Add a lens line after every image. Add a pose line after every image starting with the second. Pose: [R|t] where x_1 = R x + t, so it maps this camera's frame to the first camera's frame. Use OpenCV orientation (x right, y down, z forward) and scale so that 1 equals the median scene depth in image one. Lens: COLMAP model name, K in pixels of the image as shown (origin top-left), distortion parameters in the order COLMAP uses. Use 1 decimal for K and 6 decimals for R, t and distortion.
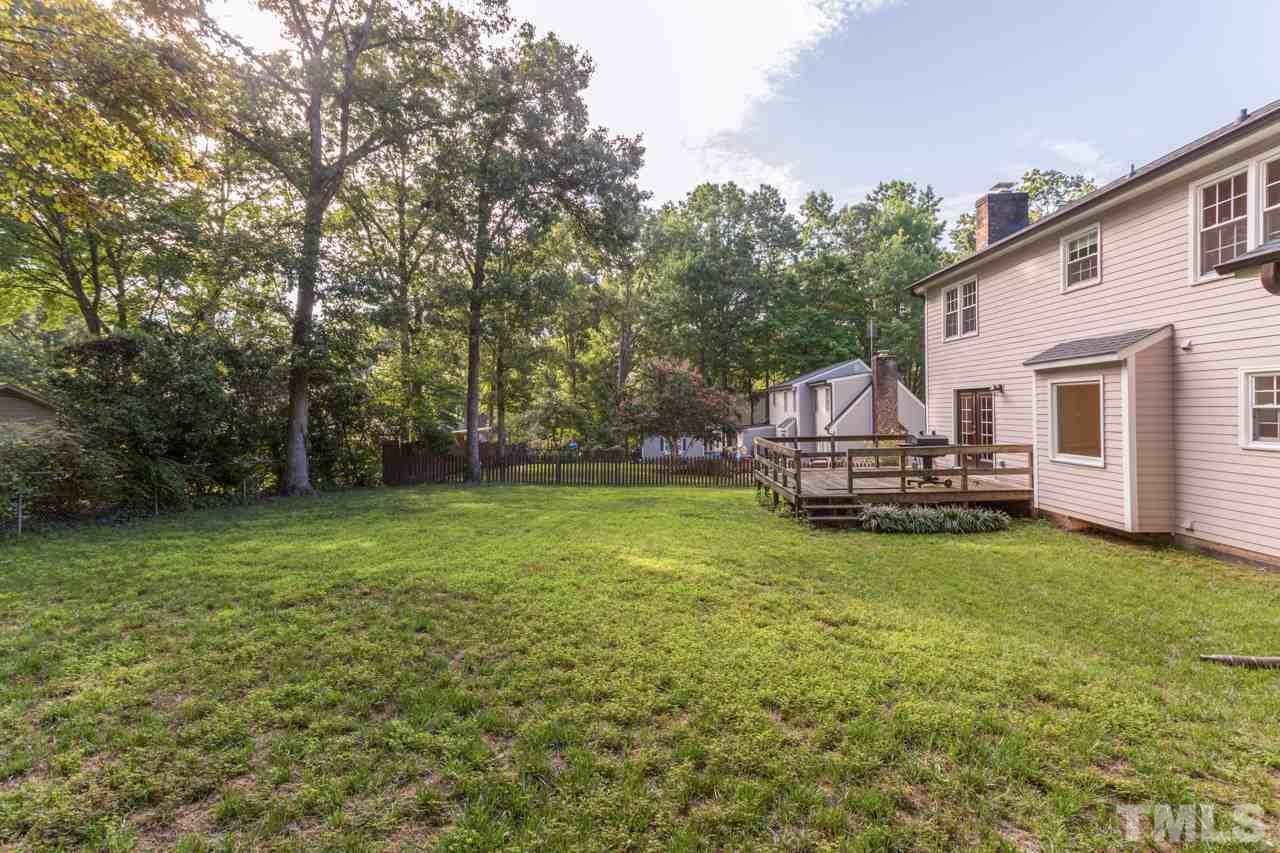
lens RADIAL K [[614.6, 0, 636.1], [0, 614.6, 407.5], [0, 0, 1]] dist [0.002906, 0.000589]
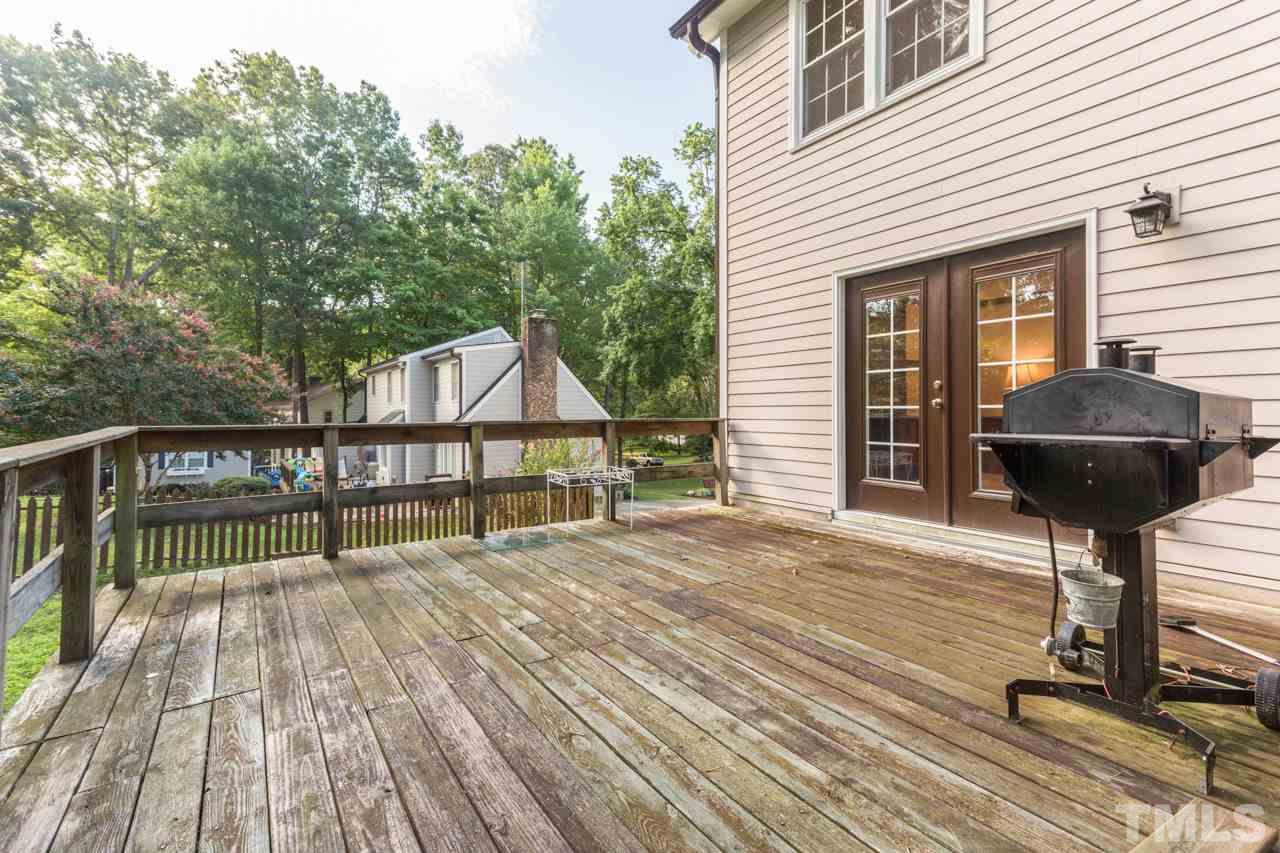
lens RADIAL K [[614.6, 0, 636.1], [0, 614.6, 407.5], [0, 0, 1]] dist [0.002906, 0.000589]
pose [[0.829273, 0.012685, 0.558700, 0.105101], [-0.007321, 0.999903, -0.011836, 0.019821], [-0.558796, 0.005725, 0.829286, 0.345786]]
